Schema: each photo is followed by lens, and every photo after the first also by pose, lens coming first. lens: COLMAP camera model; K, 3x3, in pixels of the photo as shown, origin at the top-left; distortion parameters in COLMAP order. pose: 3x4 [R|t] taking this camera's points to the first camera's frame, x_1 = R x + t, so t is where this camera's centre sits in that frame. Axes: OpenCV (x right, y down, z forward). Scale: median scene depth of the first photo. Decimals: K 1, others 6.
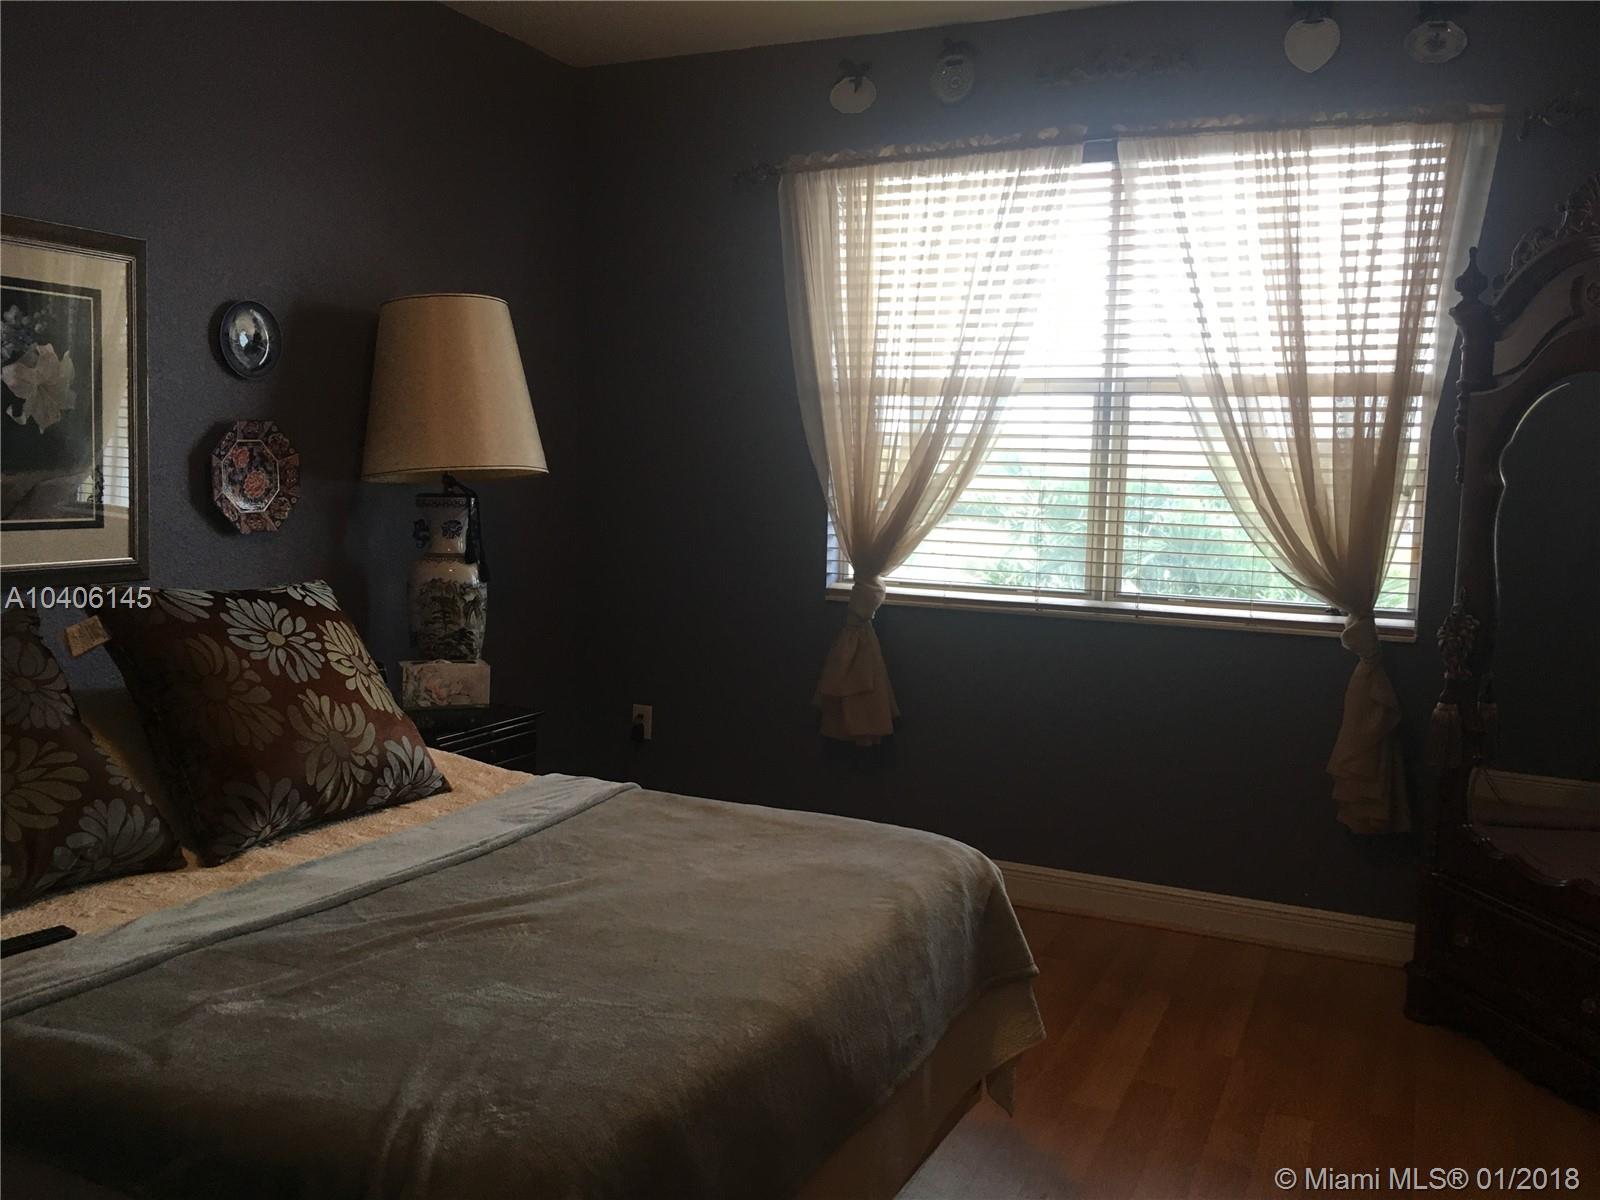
lens RADIAL K [[1360.3, 0, 800.0], [0, 1360.3, 600.0], [0, 0, 1]] dist [0.037412, -0.014677]
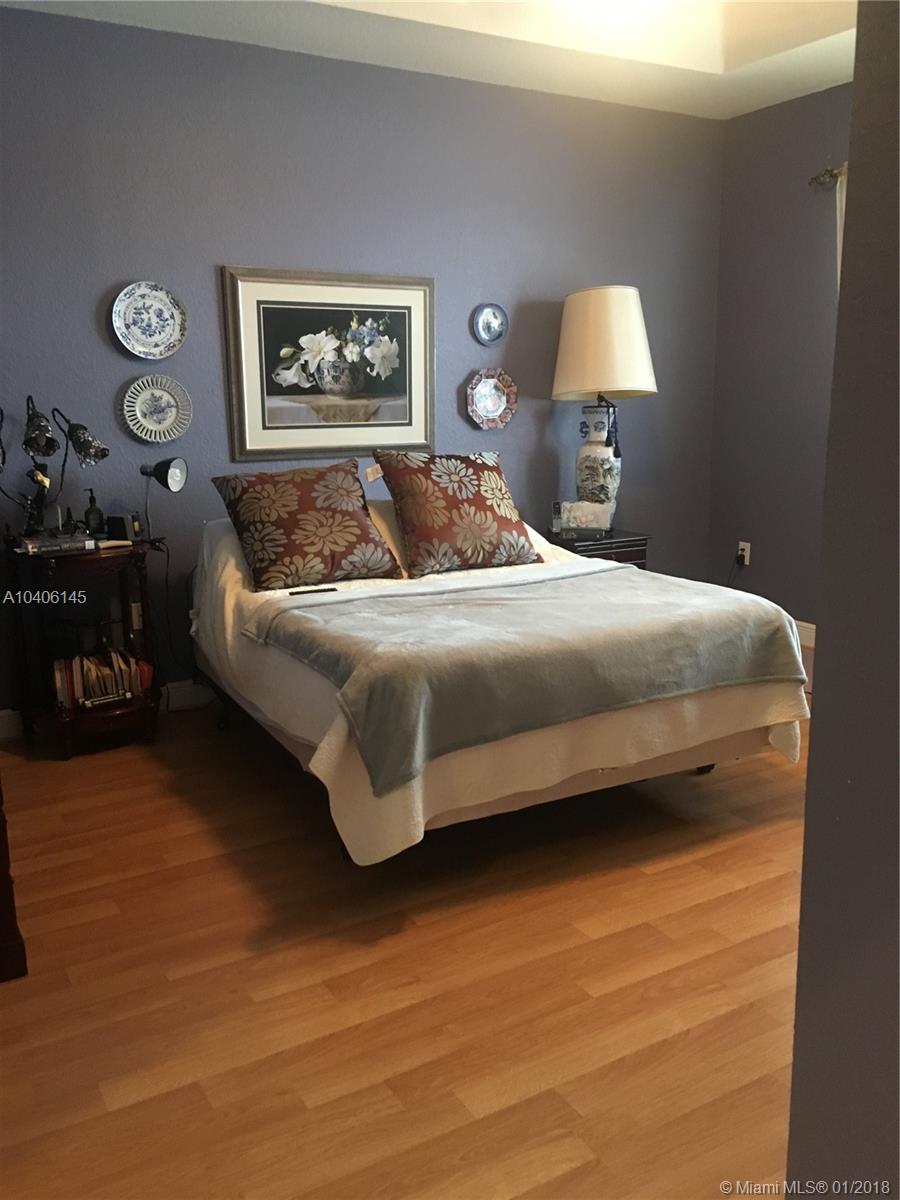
lens RADIAL K [[1020.2, 0, 450.0], [0, 1020.2, 600.0], [0, 0, 1]] dist [0.037412, -0.014677]
pose [[0.822406, 0.083281, -0.562772, 0.468777], [-0.026466, 0.993757, 0.108384, 0.043304], [0.568285, -0.074241, 0.819476, -0.258717]]
